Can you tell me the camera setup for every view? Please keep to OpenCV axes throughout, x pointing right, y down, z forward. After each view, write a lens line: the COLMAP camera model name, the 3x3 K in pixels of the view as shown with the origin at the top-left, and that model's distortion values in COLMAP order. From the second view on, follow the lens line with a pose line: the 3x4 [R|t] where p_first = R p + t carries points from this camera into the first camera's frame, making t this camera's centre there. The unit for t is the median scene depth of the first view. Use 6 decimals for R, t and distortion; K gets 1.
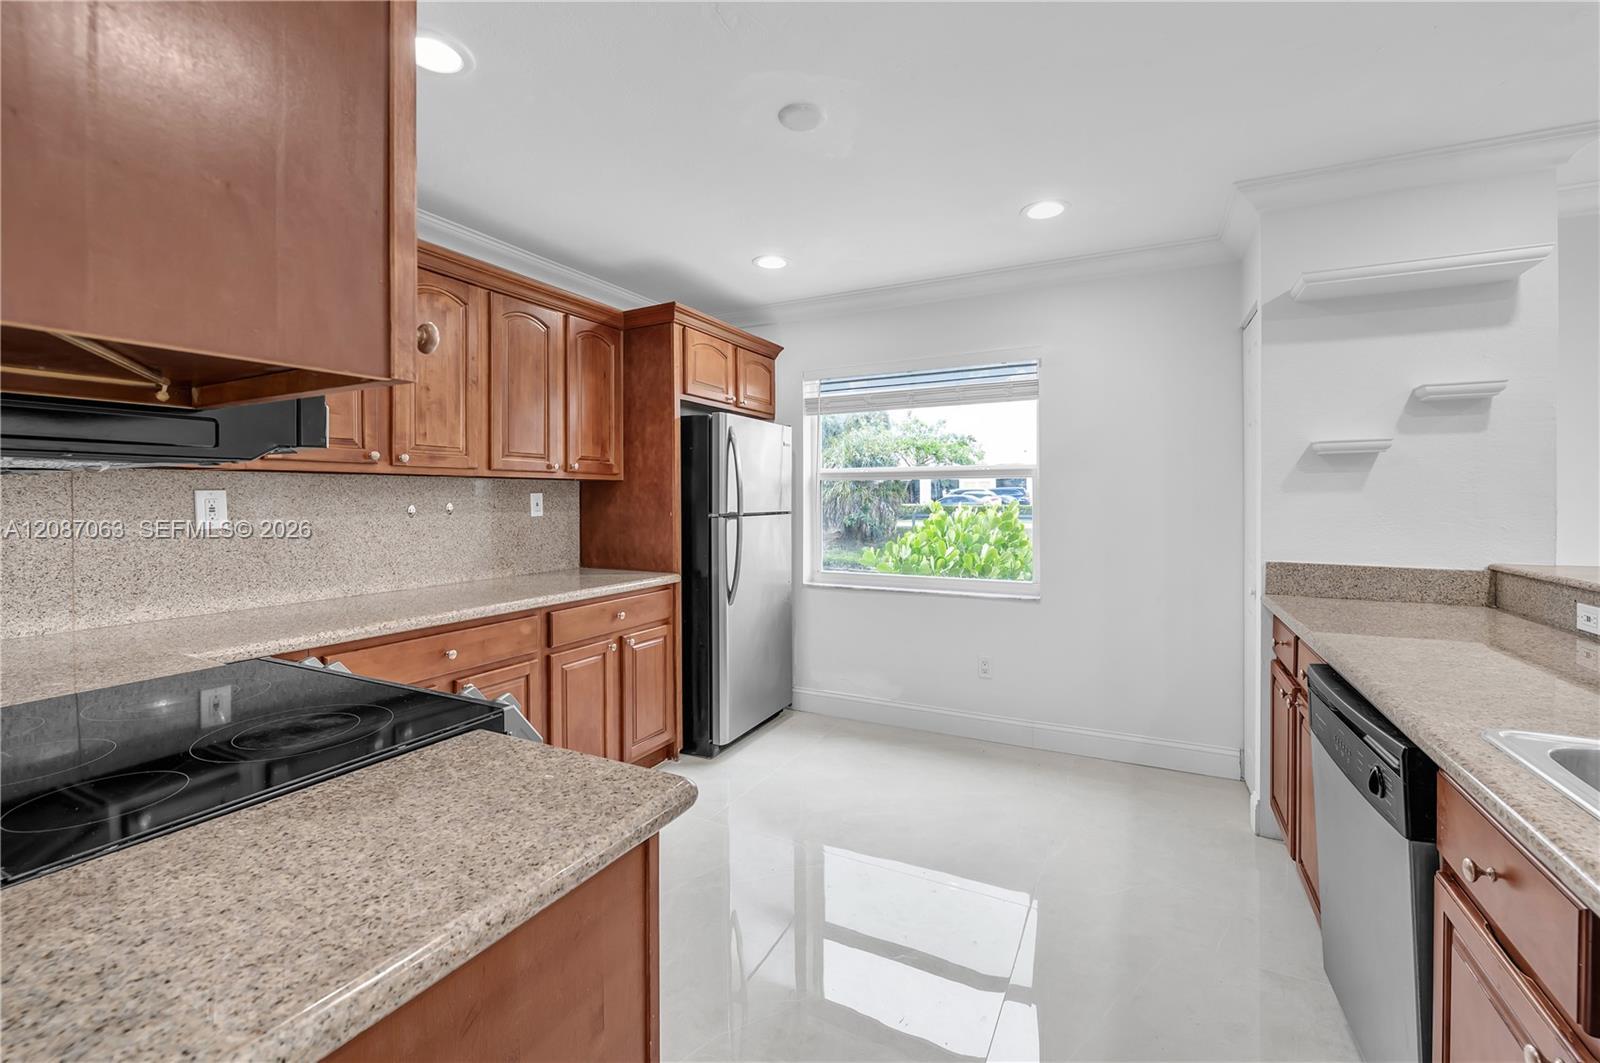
lens RADIAL K [[664.8, 0, 802.9], [0, 664.8, 499.2], [0, 0, 1]] dist [-0.001128, -0.000008]
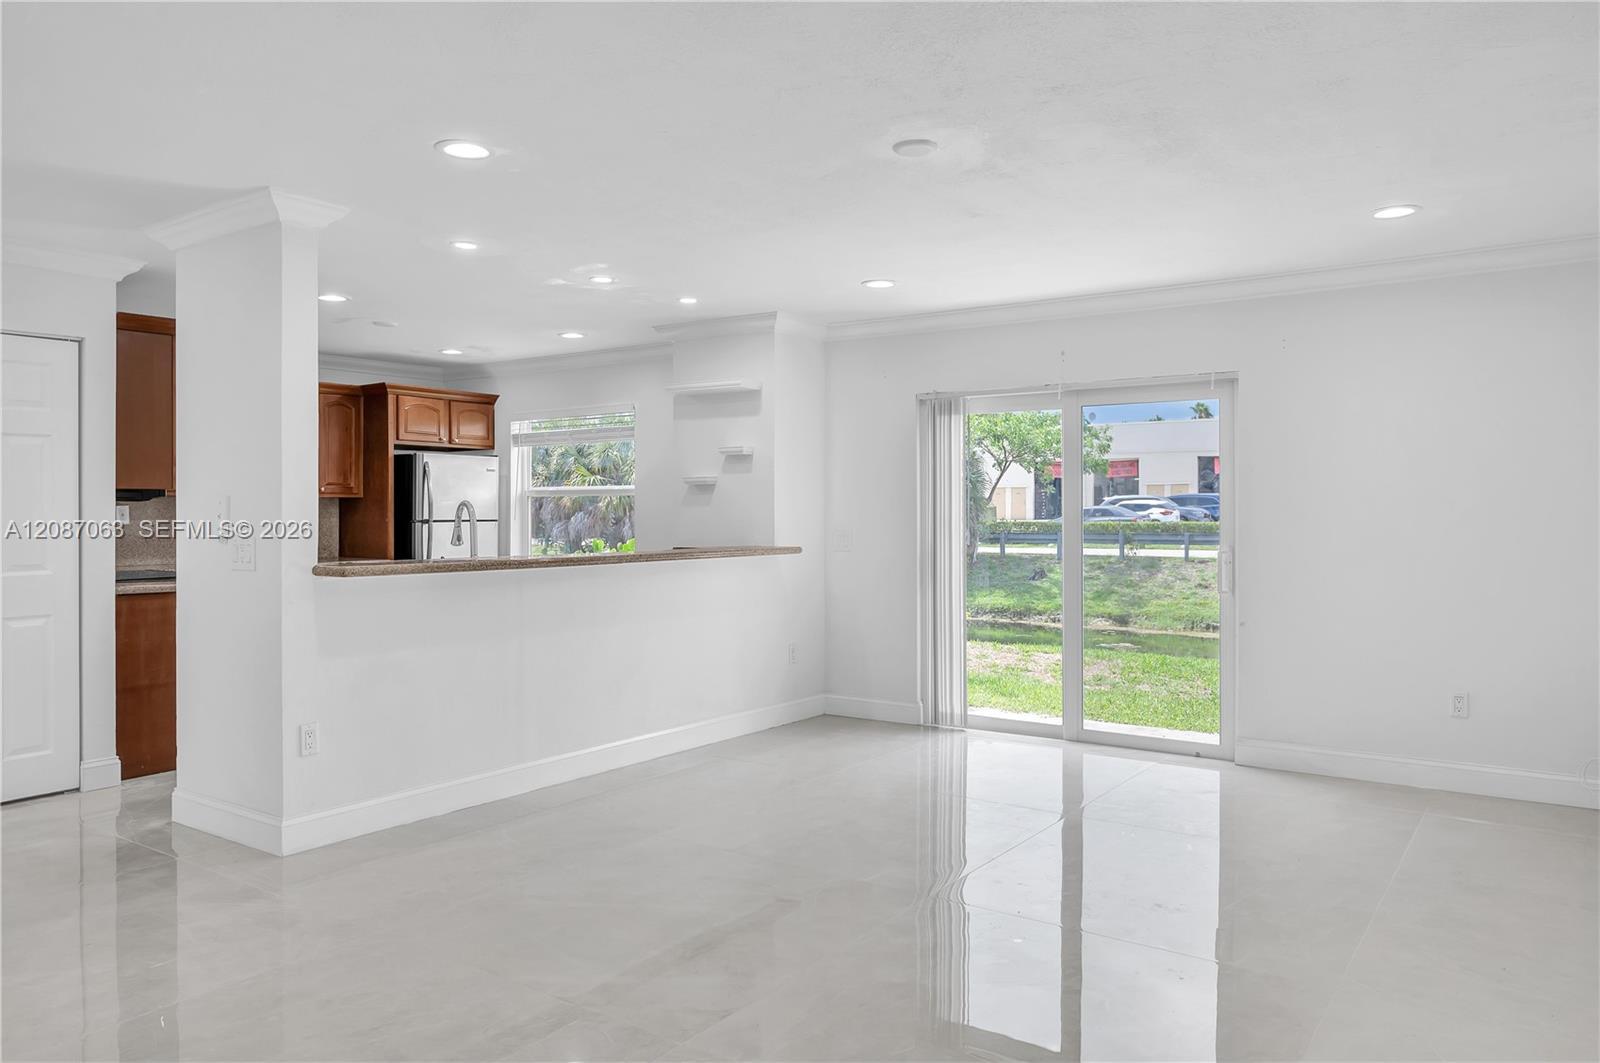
lens RADIAL K [[1080.0, 0, 793.2], [0, 1080.0, 514.0], [0, 0, 1]] dist [0.005894, -0.005444]
pose [[0.988014, 0.001209, -0.154359, 1.068375], [-0.000461, 0.999988, 0.004882, -0.004210], [0.154363, -0.004753, 0.988003, -1.256580]]
